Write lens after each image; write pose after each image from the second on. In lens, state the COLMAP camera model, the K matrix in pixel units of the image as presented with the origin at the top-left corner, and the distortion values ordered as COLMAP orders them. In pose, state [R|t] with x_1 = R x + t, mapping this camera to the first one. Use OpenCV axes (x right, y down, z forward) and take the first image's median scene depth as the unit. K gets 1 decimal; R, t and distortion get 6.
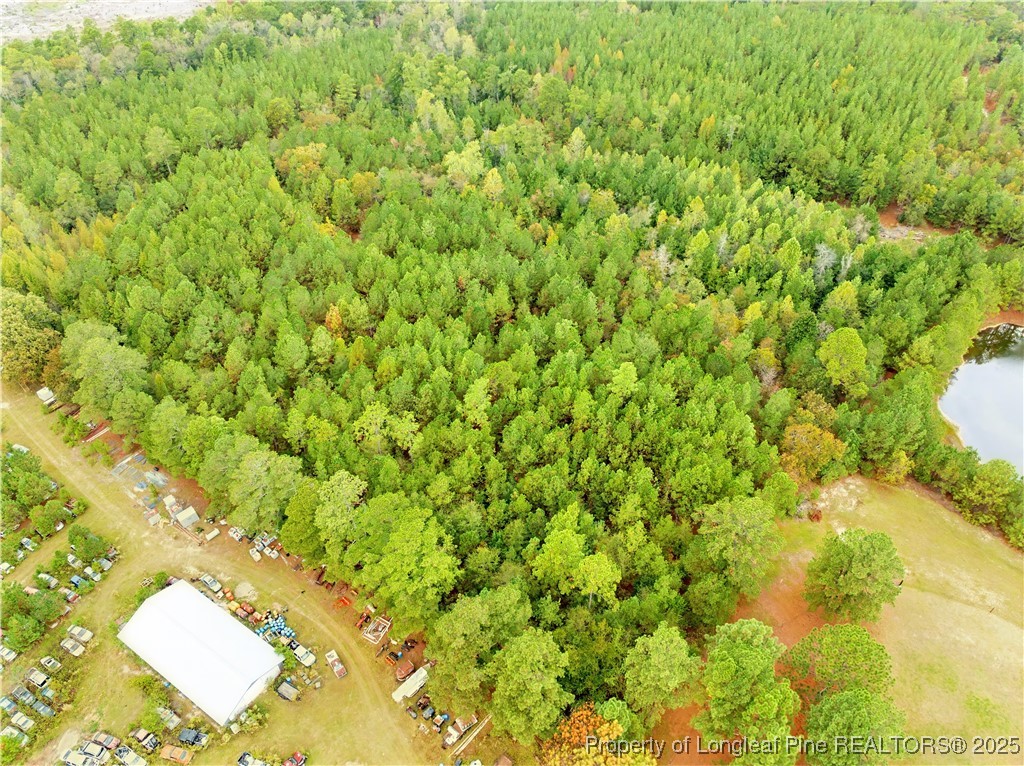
lens RADIAL K [[723.0, 0, 510.1], [0, 723.0, 387.7], [0, 0, 1]] dist [-0.052419, 0.020333]
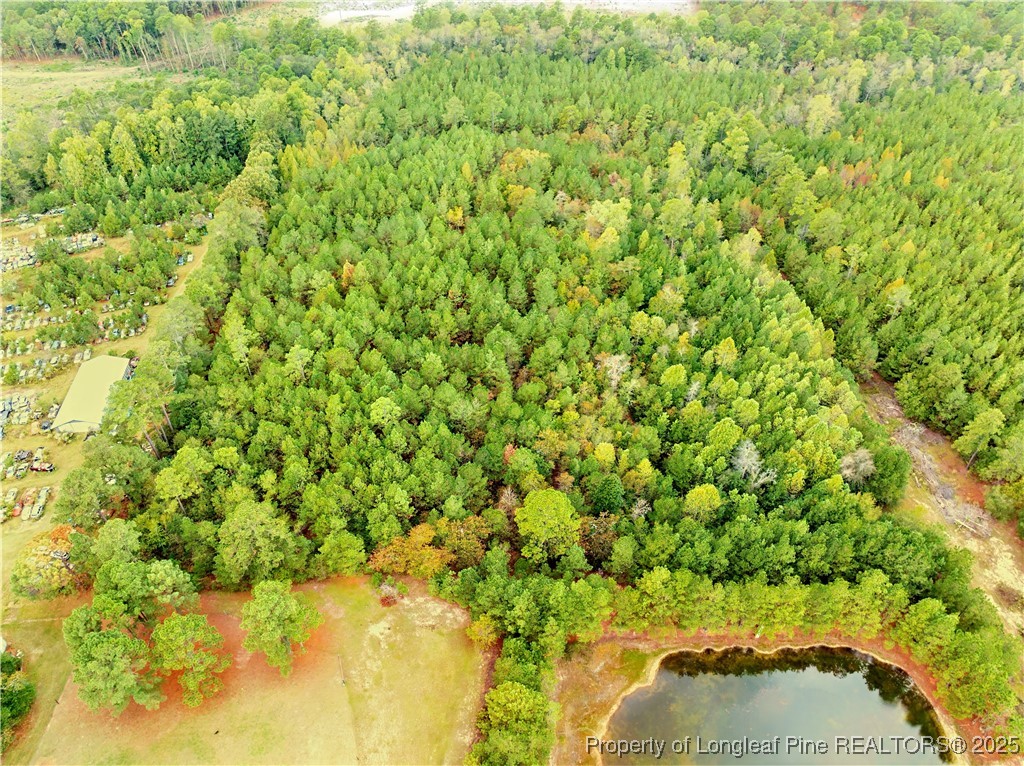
lens RADIAL K [[731.5, 0, 510.1], [0, 731.5, 381.1], [0, 0, 1]] dist [-0.067275, 0.038865]
pose [[0.656138, 0.503132, -0.562442, 0.572201], [-0.499247, 0.848306, 0.176435, -0.222600], [0.565893, 0.165032, 0.807793, 0.096970]]
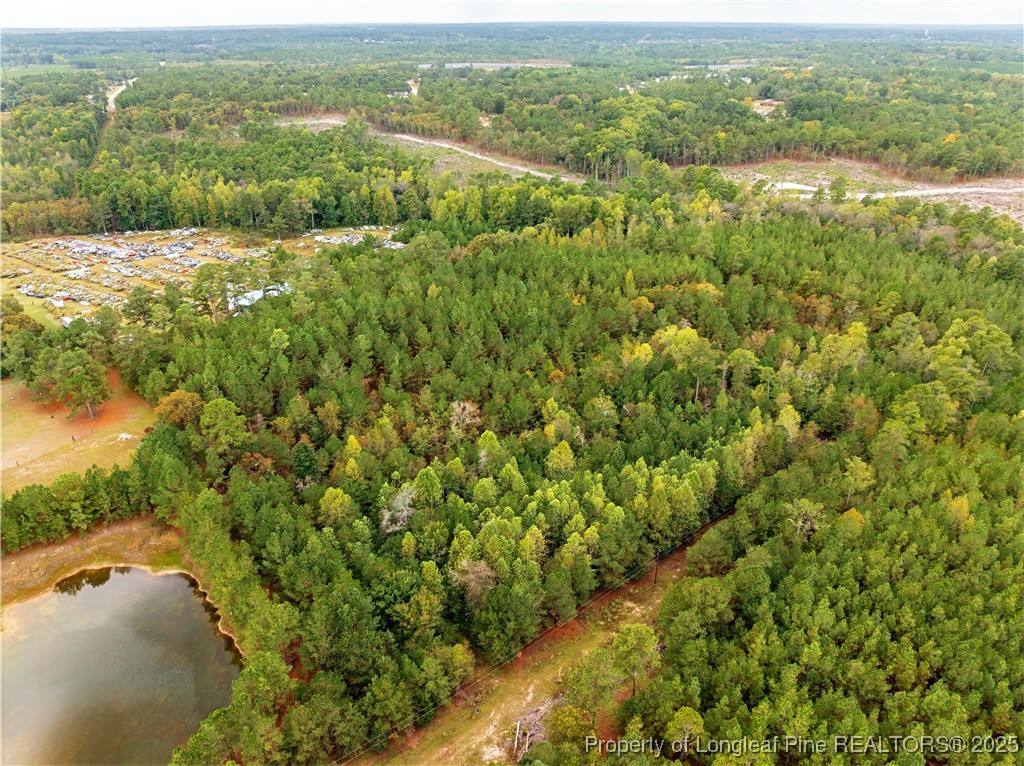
lens RADIAL K [[723.0, 0, 510.1], [0, 723.0, 387.7], [0, 0, 1]] dist [-0.052419, 0.020333]
pose [[-0.181070, 0.457034, -0.870823, 0.871032], [-0.648850, 0.609889, 0.455004, -0.578671], [0.739058, 0.647422, 0.186114, 0.698788]]
